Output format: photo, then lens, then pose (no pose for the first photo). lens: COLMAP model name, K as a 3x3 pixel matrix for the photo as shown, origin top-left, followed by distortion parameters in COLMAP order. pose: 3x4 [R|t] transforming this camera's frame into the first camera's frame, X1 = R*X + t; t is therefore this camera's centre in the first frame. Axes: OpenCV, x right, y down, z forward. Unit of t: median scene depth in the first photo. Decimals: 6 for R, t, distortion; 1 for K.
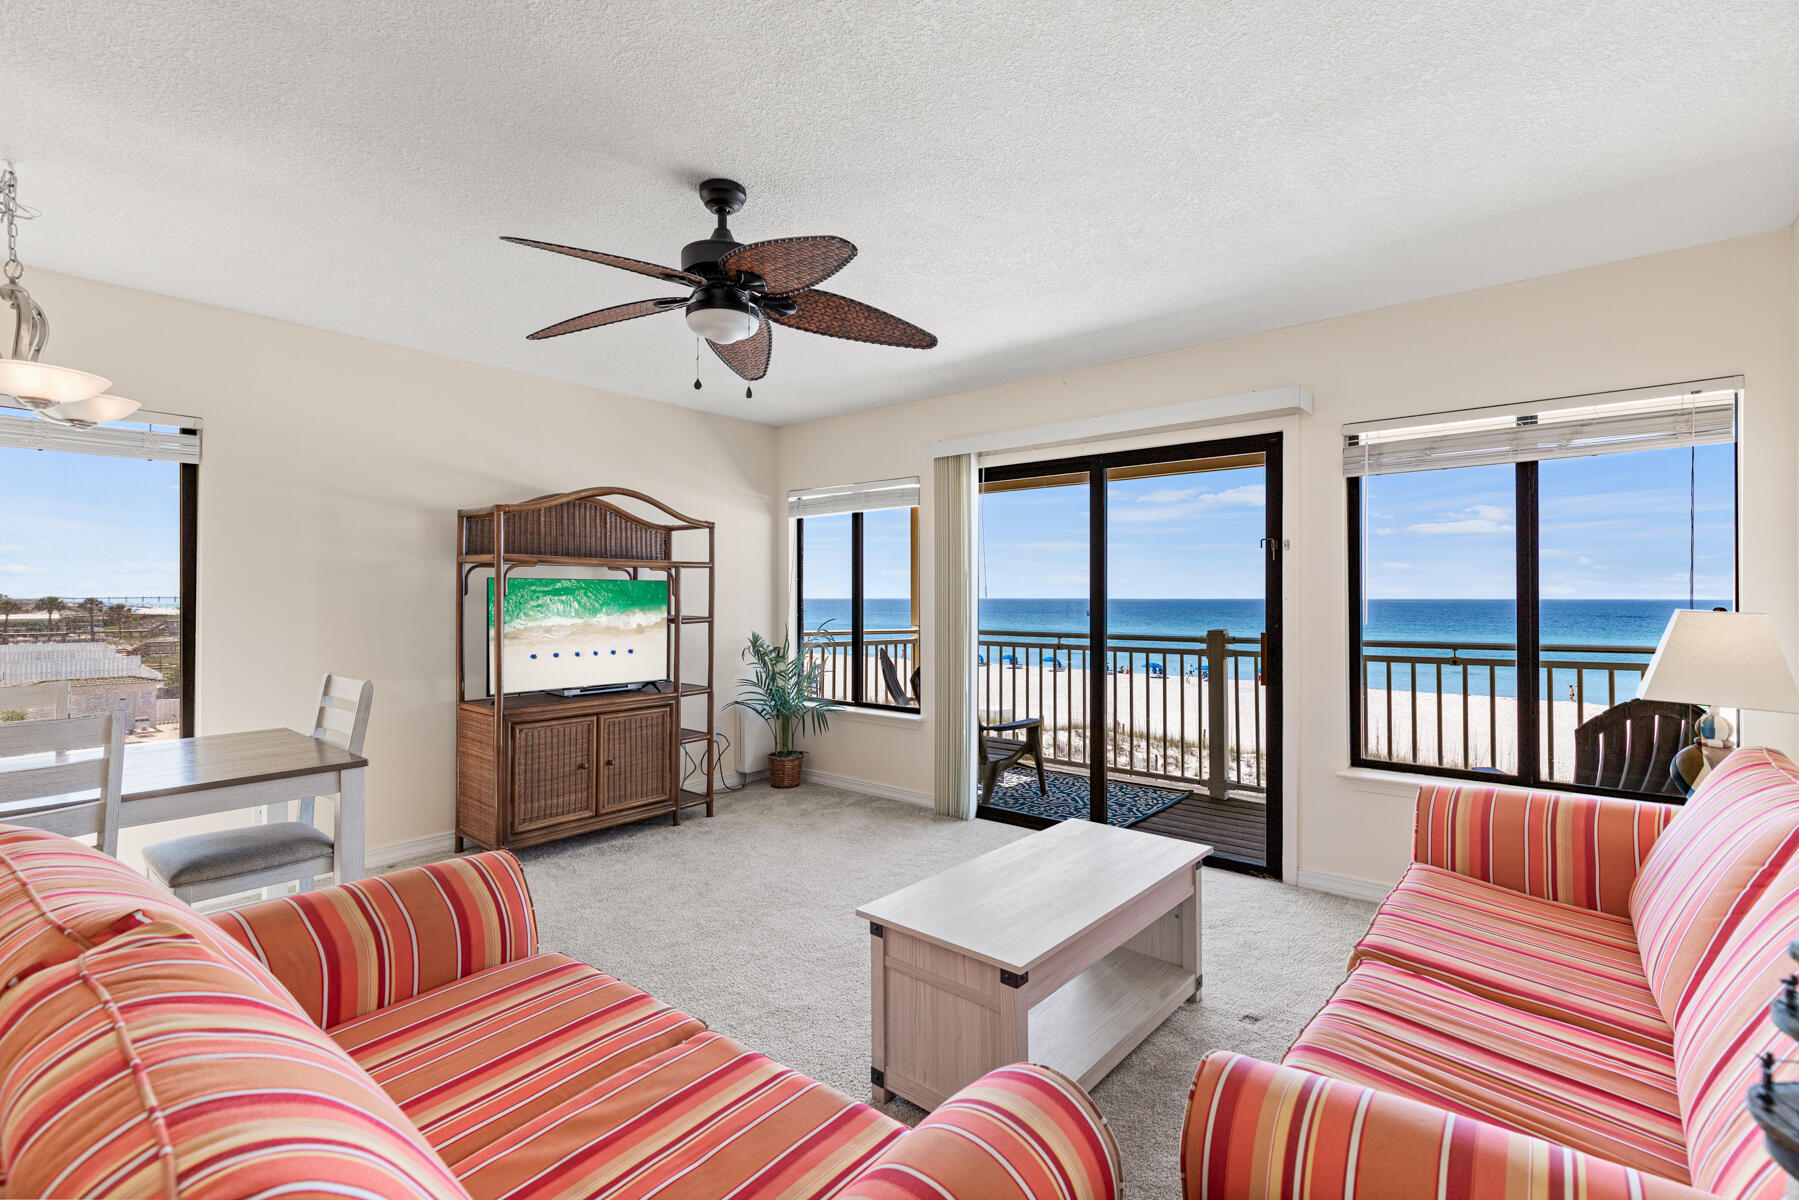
lens RADIAL K [[846.7, 0, 896.4], [0, 846.7, 593.9], [0, 0, 1]] dist [0.037696, 0.000196]
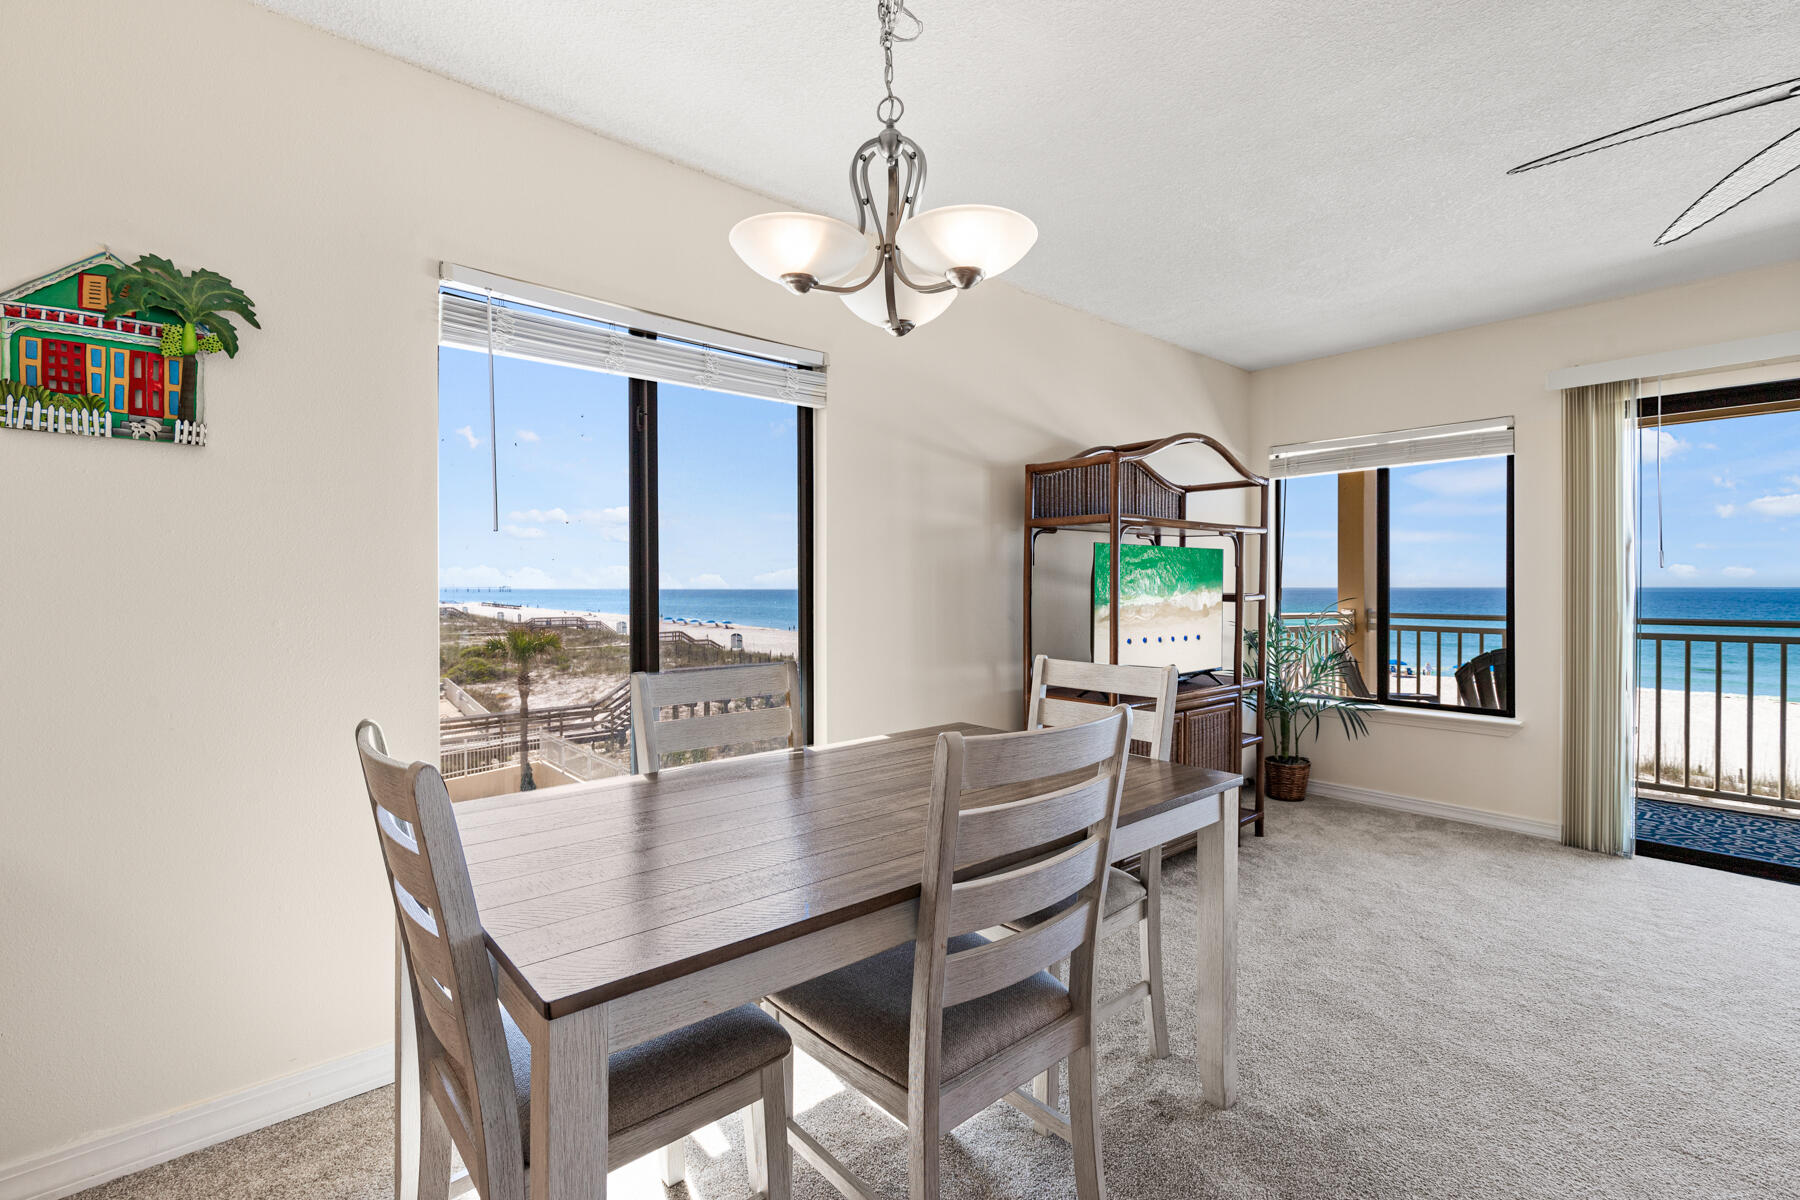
lens RADIAL K [[851.1, 0, 886.2], [0, 851.1, 591.9], [0, 0, 1]] dist [0.016242, 0.000535]
pose [[0.991157, 0.001135, -0.132689, -0.511751], [0.001201, 0.999846, 0.017527, 0.009028], [0.132689, -0.017532, 0.991003, 0.139591]]
